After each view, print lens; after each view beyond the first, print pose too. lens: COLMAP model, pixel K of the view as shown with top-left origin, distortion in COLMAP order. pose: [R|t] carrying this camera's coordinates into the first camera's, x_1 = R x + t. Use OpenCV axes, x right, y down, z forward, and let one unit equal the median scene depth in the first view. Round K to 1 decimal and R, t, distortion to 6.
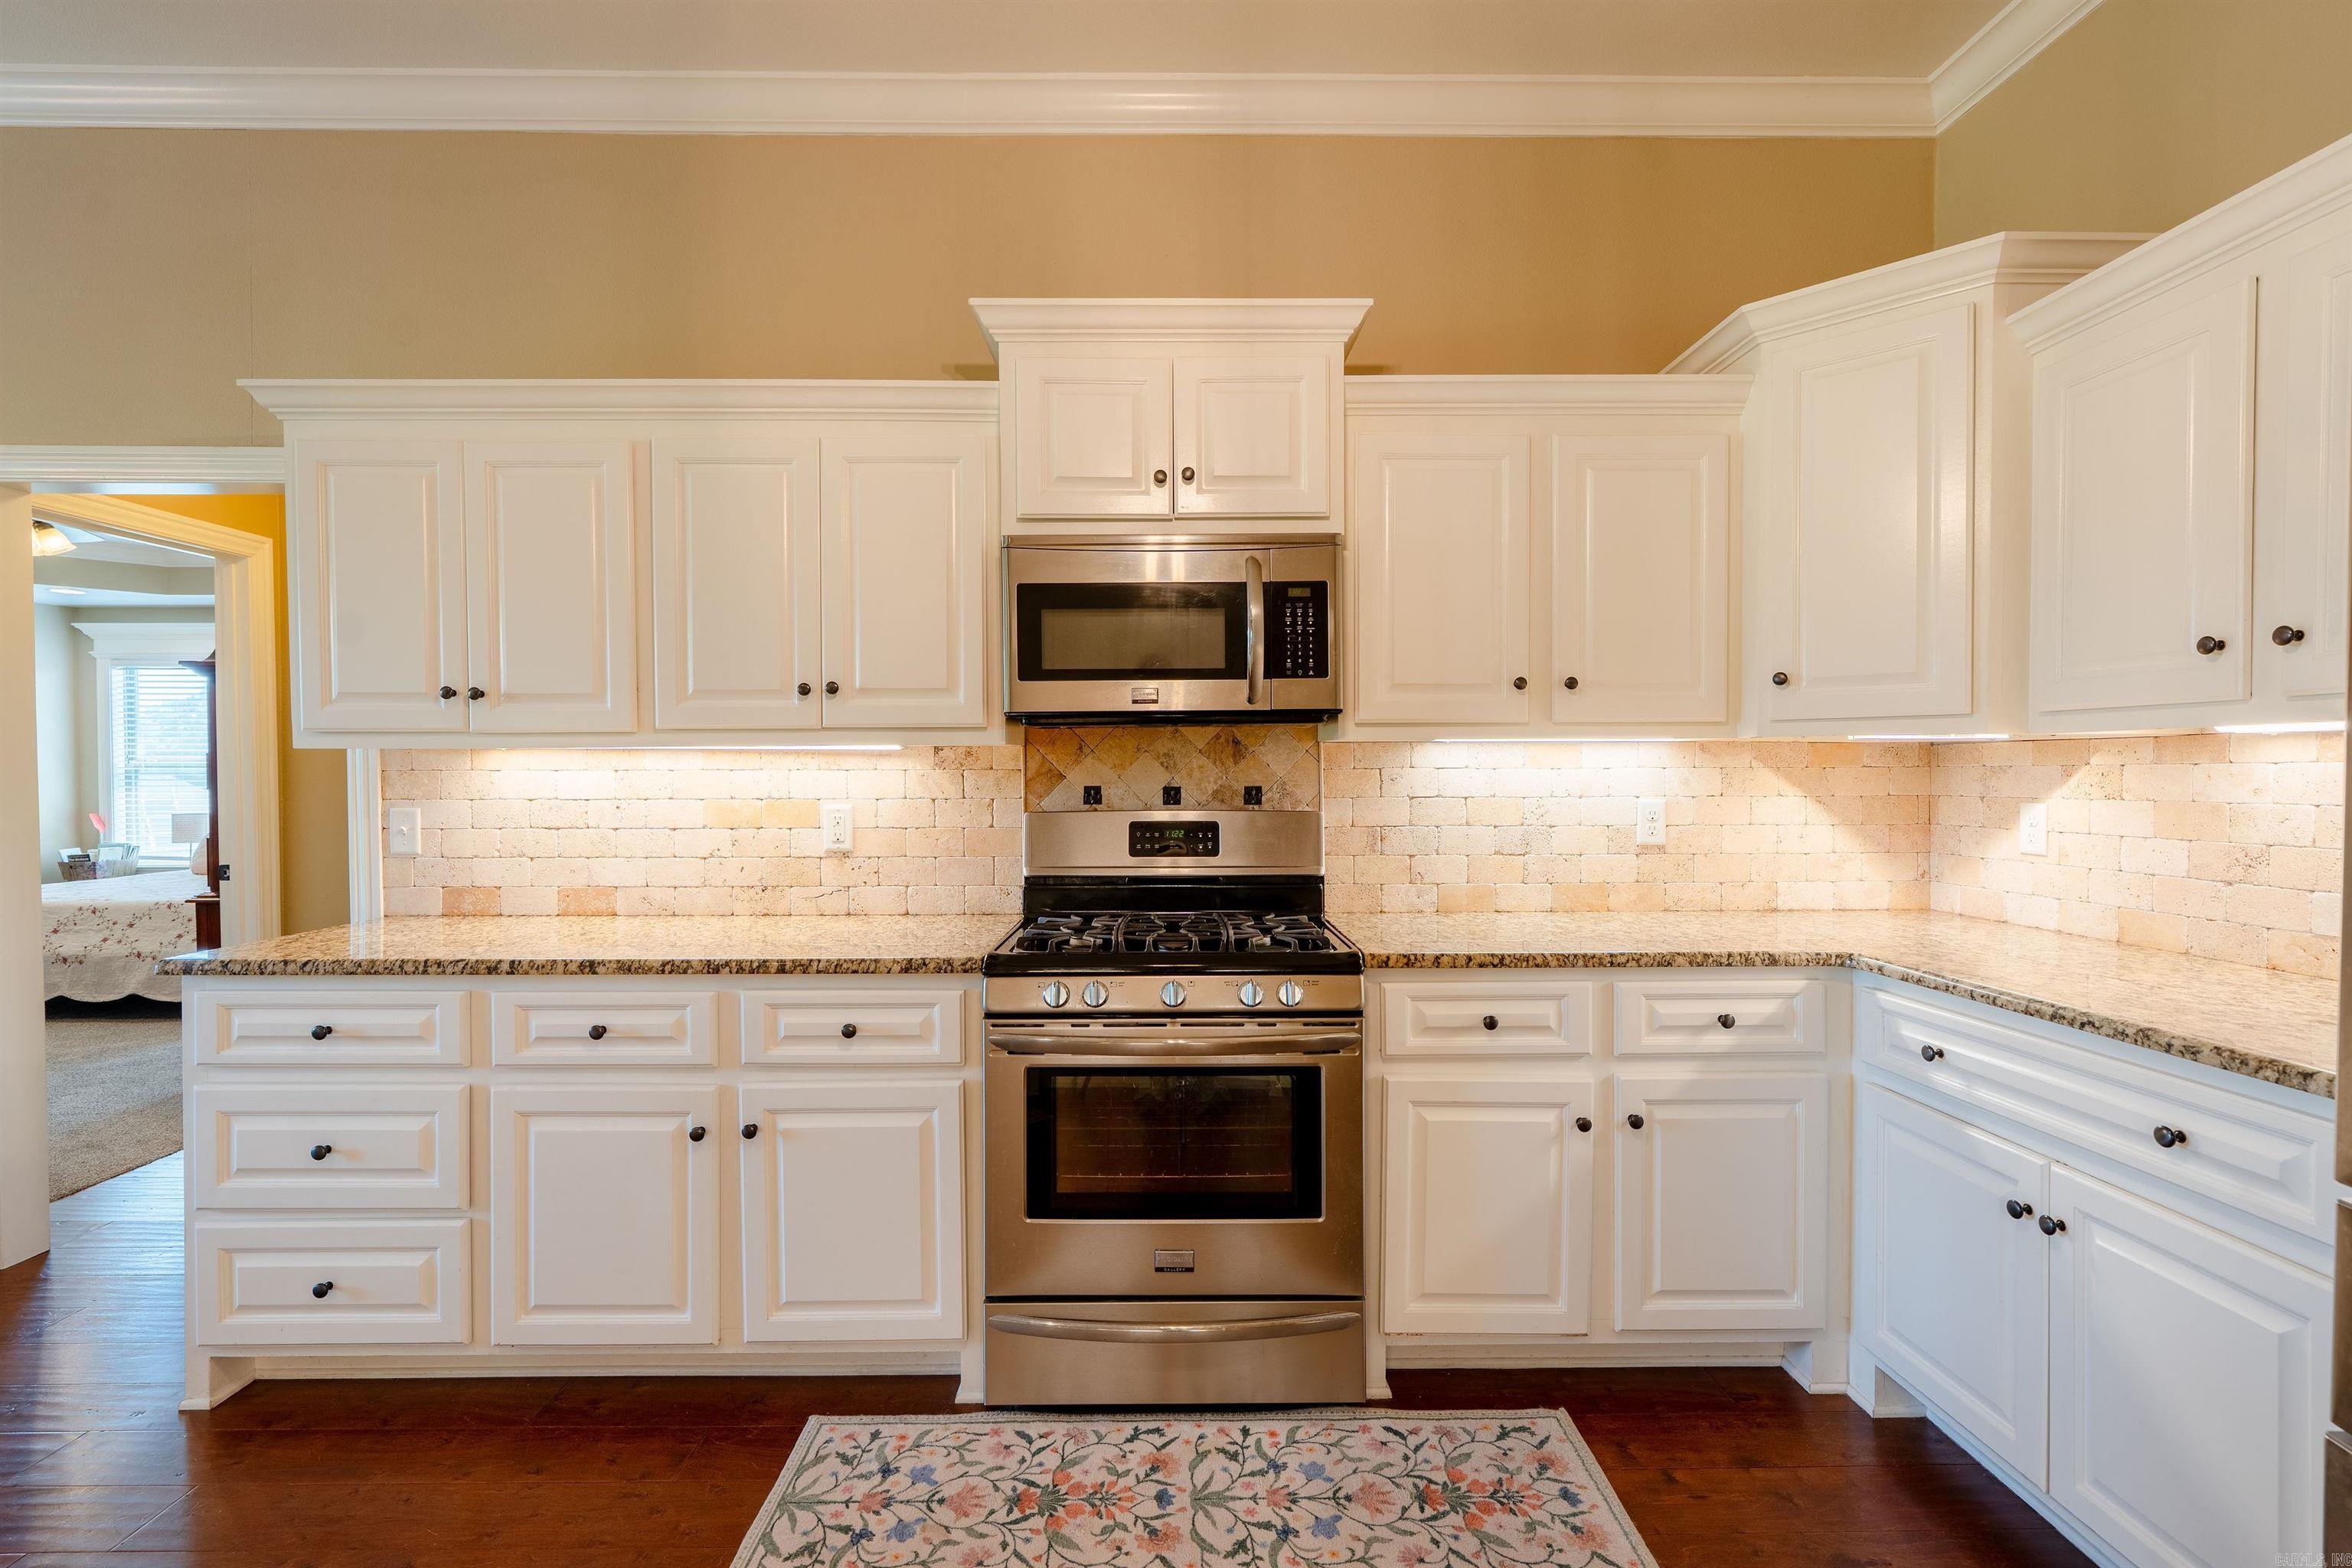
lens RADIAL K [[1051.6, 0, 1176.4], [0, 1051.6, 781.2], [0, 0, 1]] dist [-0.004036, 0.001249]
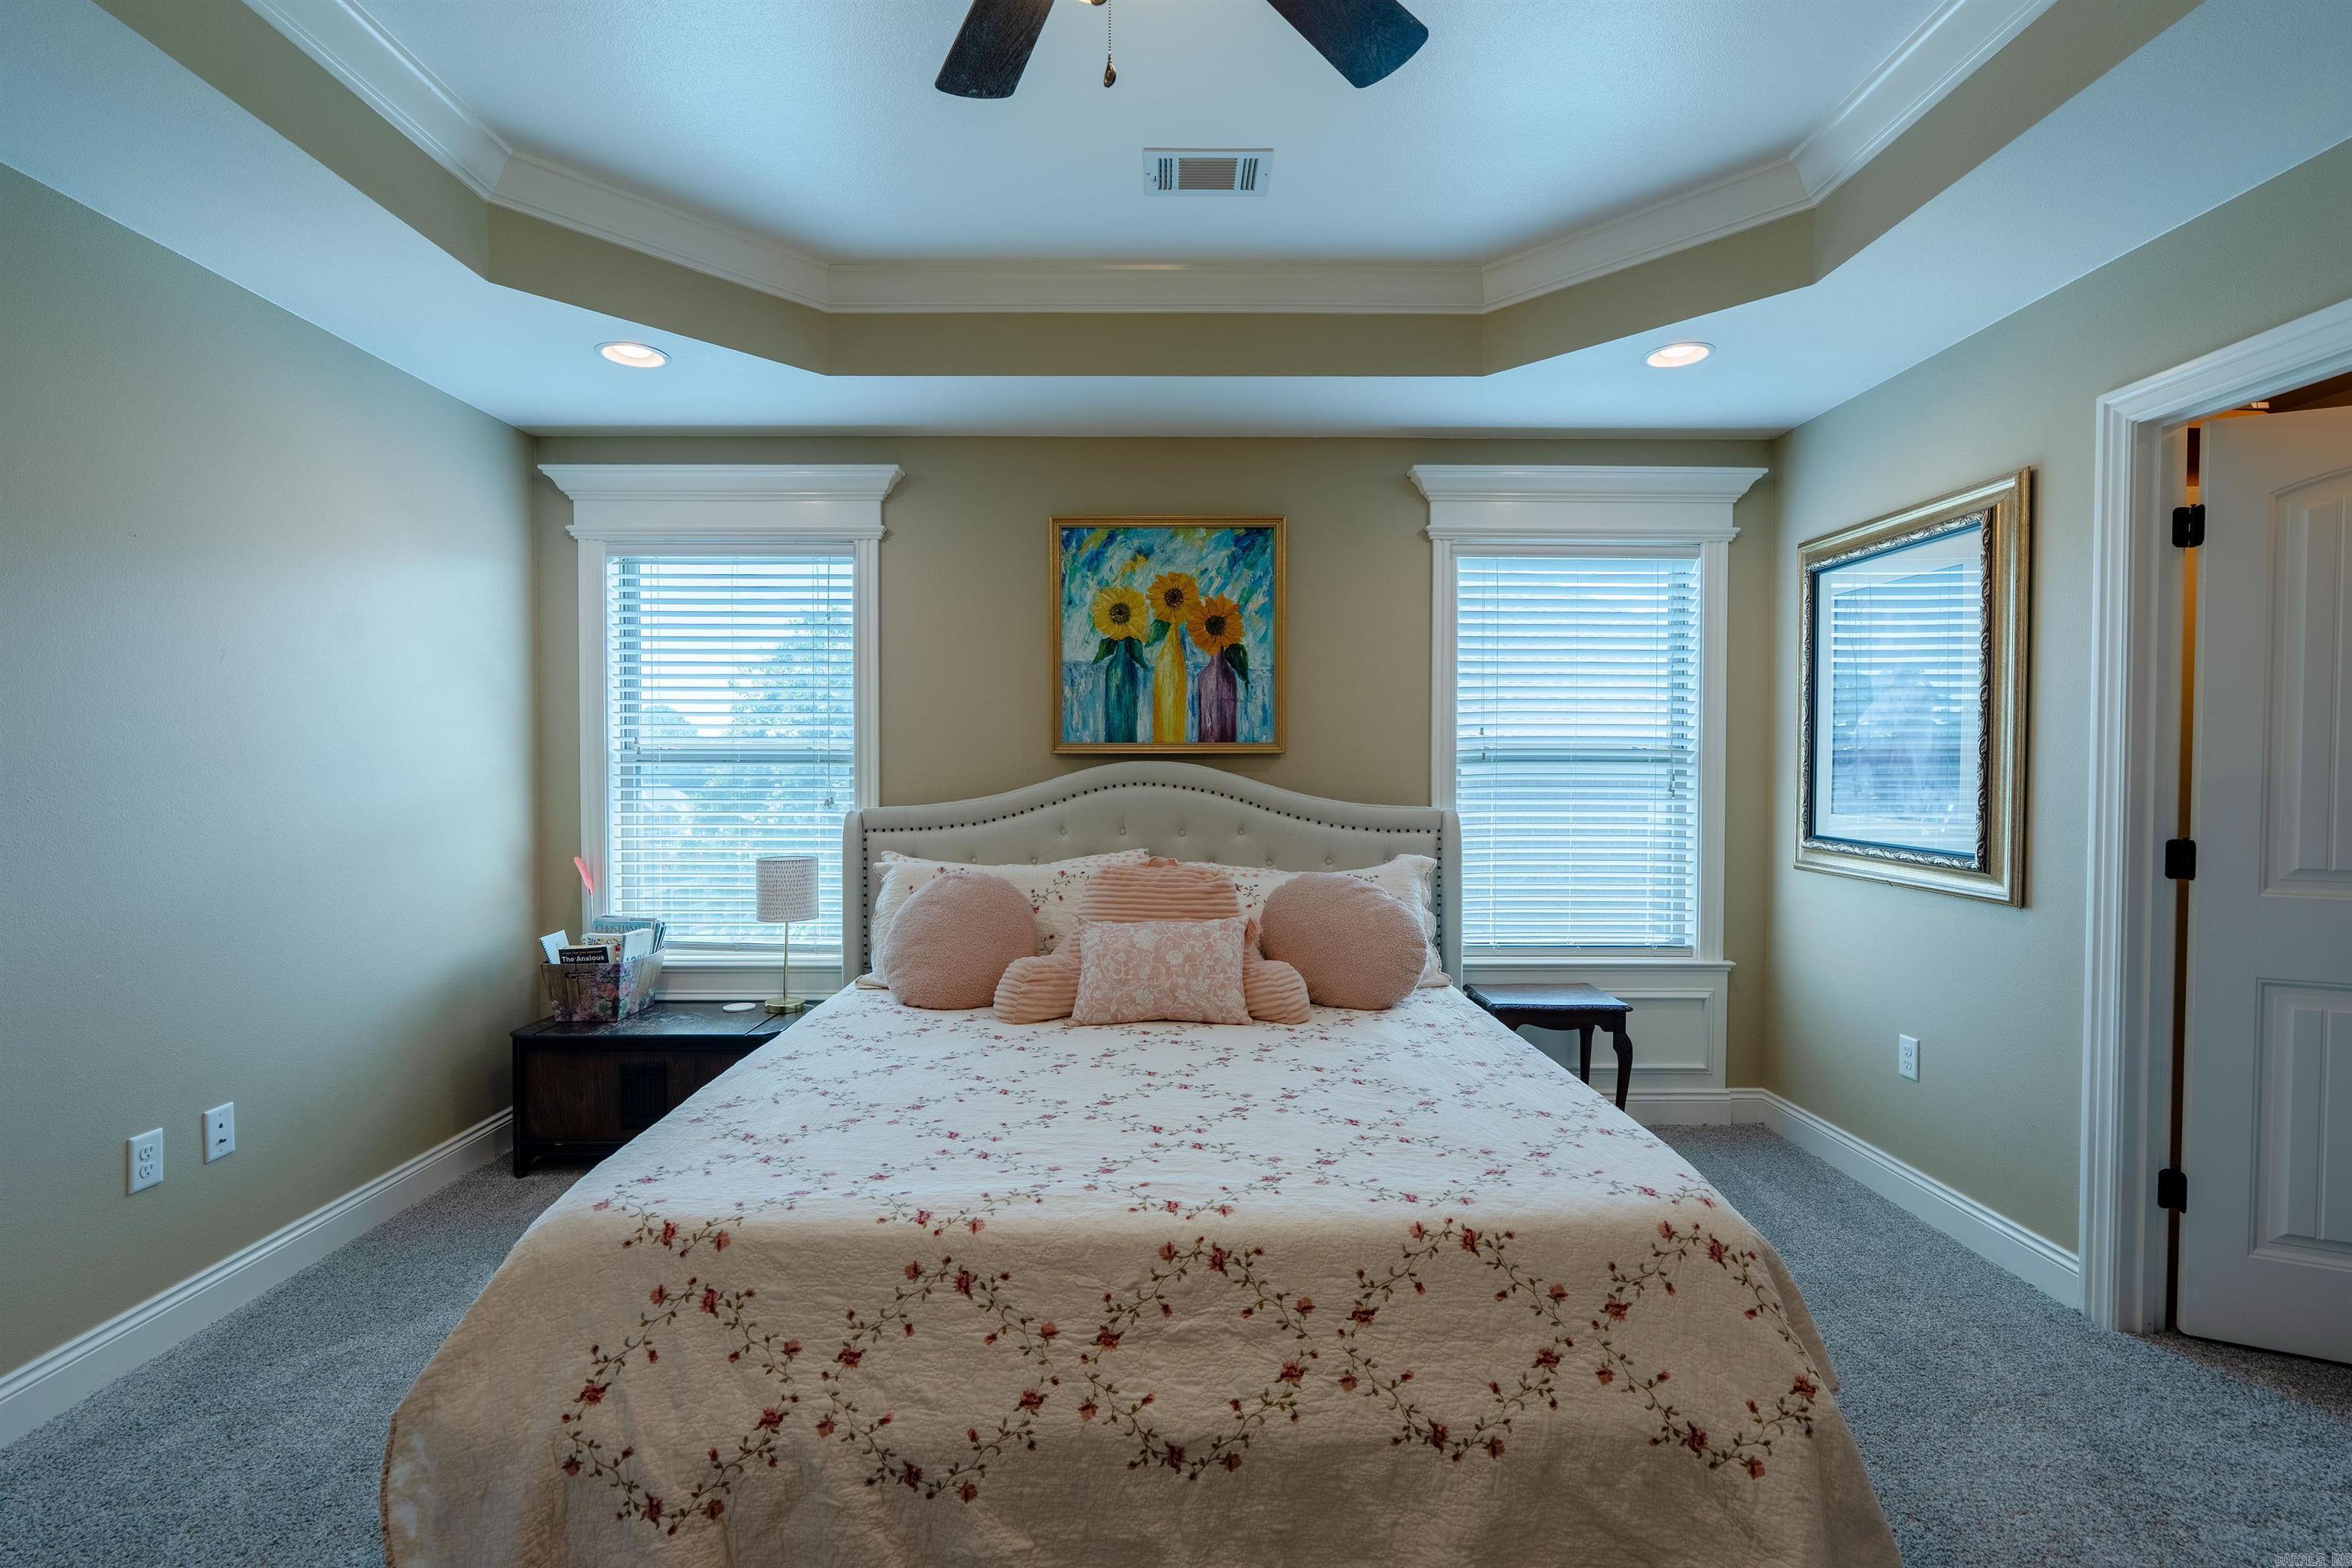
lens RADIAL K [[1051.7, 0, 1176.0], [0, 1051.7, 784.0], [0, 0, 1]] dist [-0.003825, 0.001169]
pose [[0.999982, 0.001918, -0.005666, -0.796872], [-0.001881, 0.999977, 0.006536, -0.006974], [0.005678, -0.006525, 0.999963, 0.543889]]
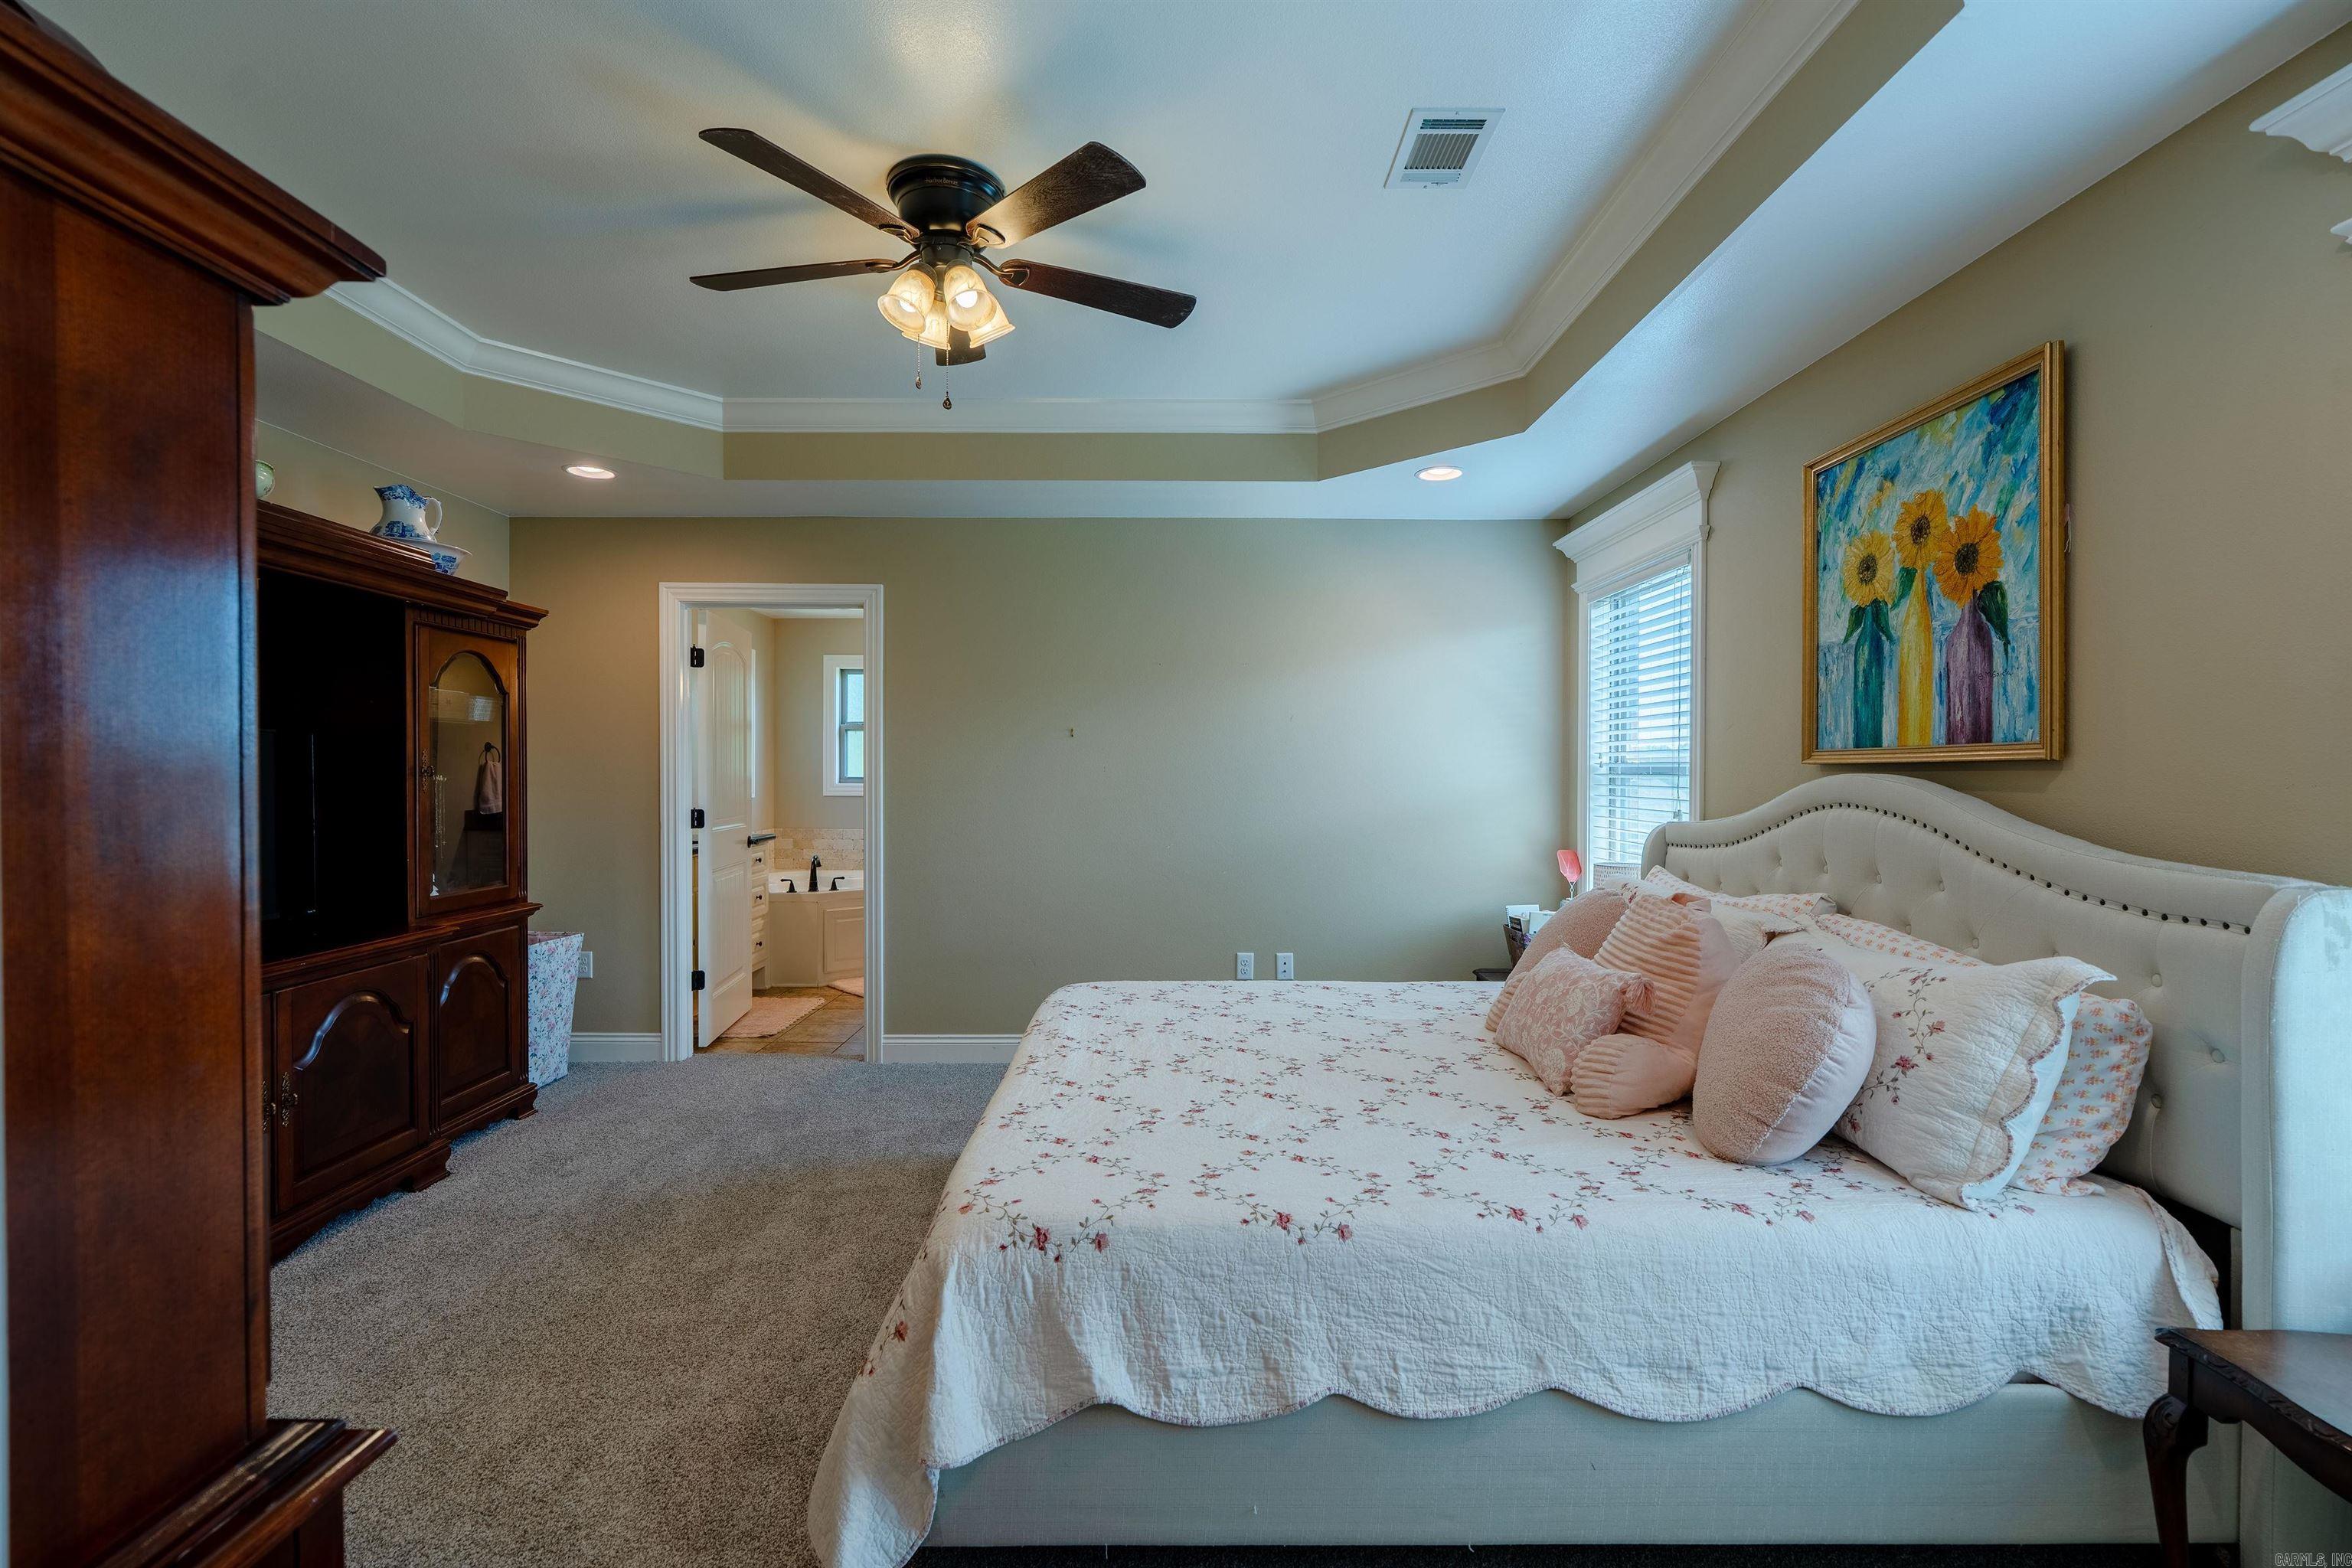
lens RADIAL K [[1051.7, 0, 1176.0], [0, 1051.7, 784.0], [0, 0, 1]] dist [-0.003825, 0.001169]
pose [[-0.005471, 0.012042, -0.999913, -0.446232], [-0.016571, 0.999789, 0.012131, -0.011593], [0.999848, 0.016636, -0.005271, 0.823833]]
